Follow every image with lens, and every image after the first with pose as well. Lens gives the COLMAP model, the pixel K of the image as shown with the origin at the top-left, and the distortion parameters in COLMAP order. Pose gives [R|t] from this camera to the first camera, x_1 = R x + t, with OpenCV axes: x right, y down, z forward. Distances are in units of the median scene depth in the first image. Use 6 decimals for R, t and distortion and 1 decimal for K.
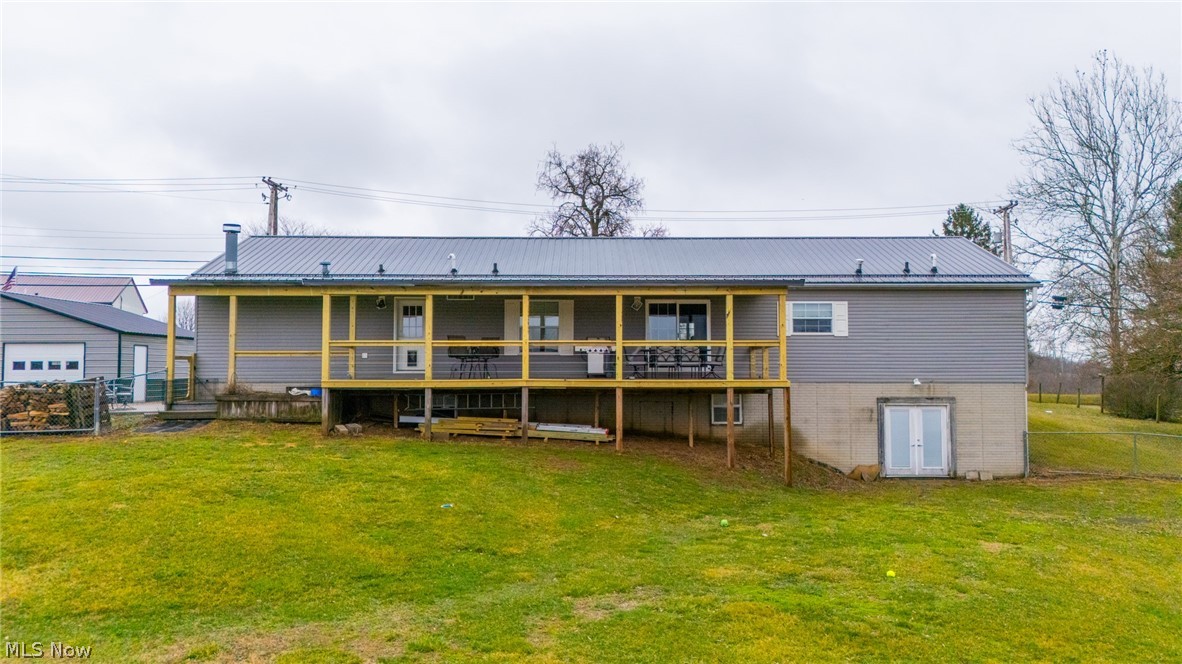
lens RADIAL K [[877.5, 0, 599.1], [0, 877.5, 320.3], [0, 0, 1]] dist [0.086350, -0.080322]
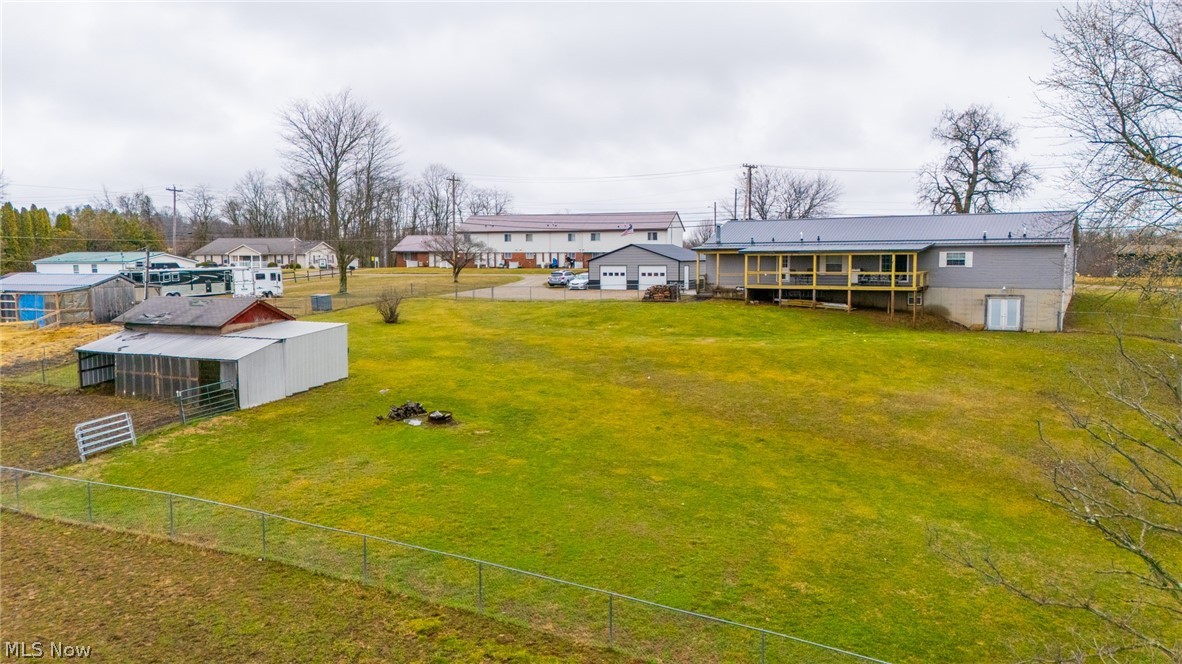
lens RADIAL K [[877.5, 0, 593.7], [0, 877.5, 329.4], [0, 0, 1]] dist [0.086350, -0.080322]
pose [[0.843806, 0.041691, -0.535027, 0.674853], [0.035761, 0.990393, 0.133574, -0.158859], [0.535456, -0.131844, 0.834209, -1.394447]]
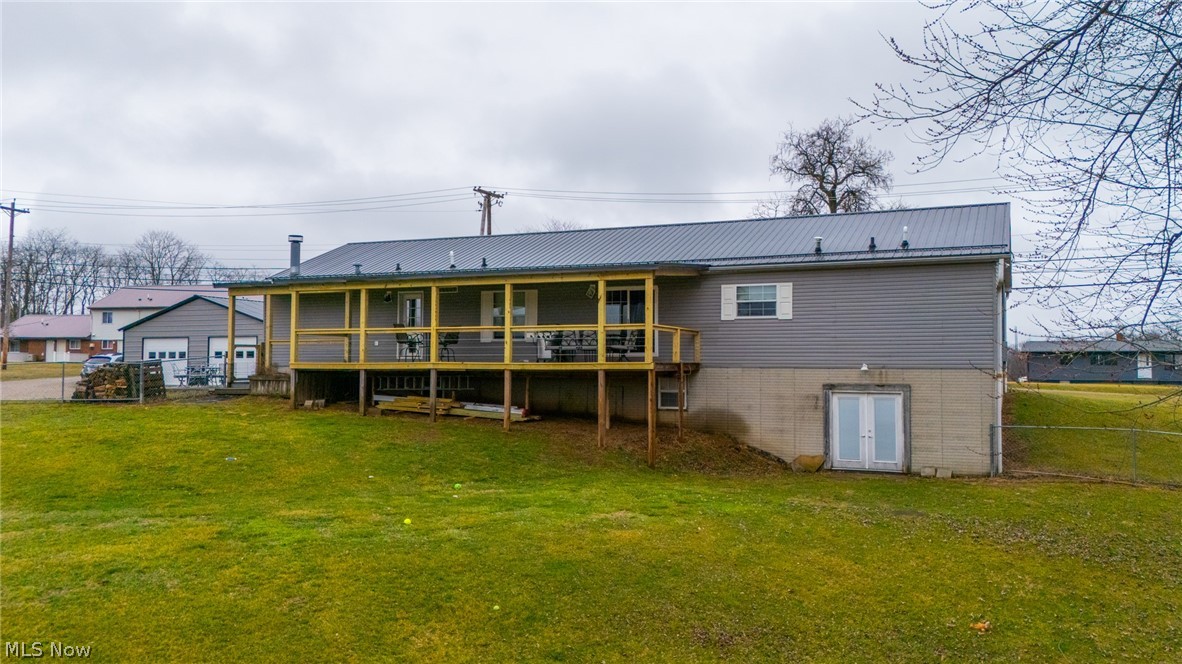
lens RADIAL K [[939.4, 0, 610.5], [0, 939.4, 333.2], [0, 0, 1]] dist [0.084740, -0.011008]
pose [[0.912263, -0.011987, -0.409430, 0.509973], [0.019231, 0.999723, 0.013580, 0.015464], [0.409153, -0.020262, 0.912241, -0.000233]]
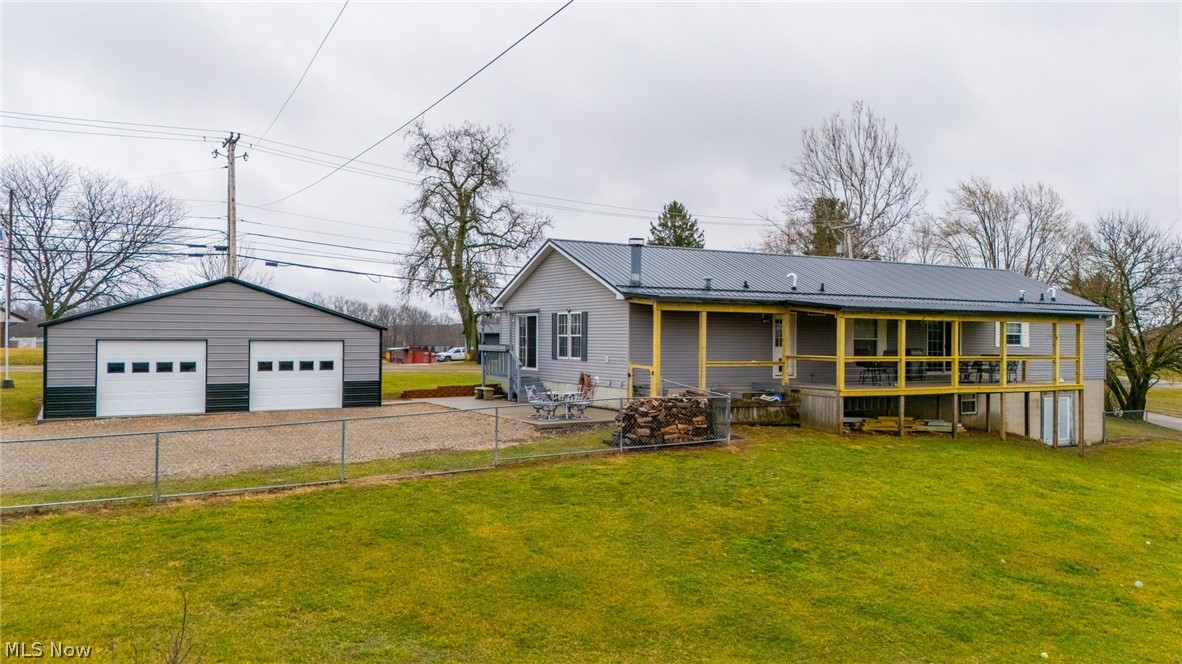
lens RADIAL K [[877.5, 0, 608.3], [0, 877.5, 362.0], [0, 0, 1]] dist [0.086350, -0.080322]
pose [[0.869684, -0.005201, 0.493581, -0.975964], [-0.039276, 0.996045, 0.079700, -0.043915], [-0.492043, -0.088700, 0.866040, 0.104166]]
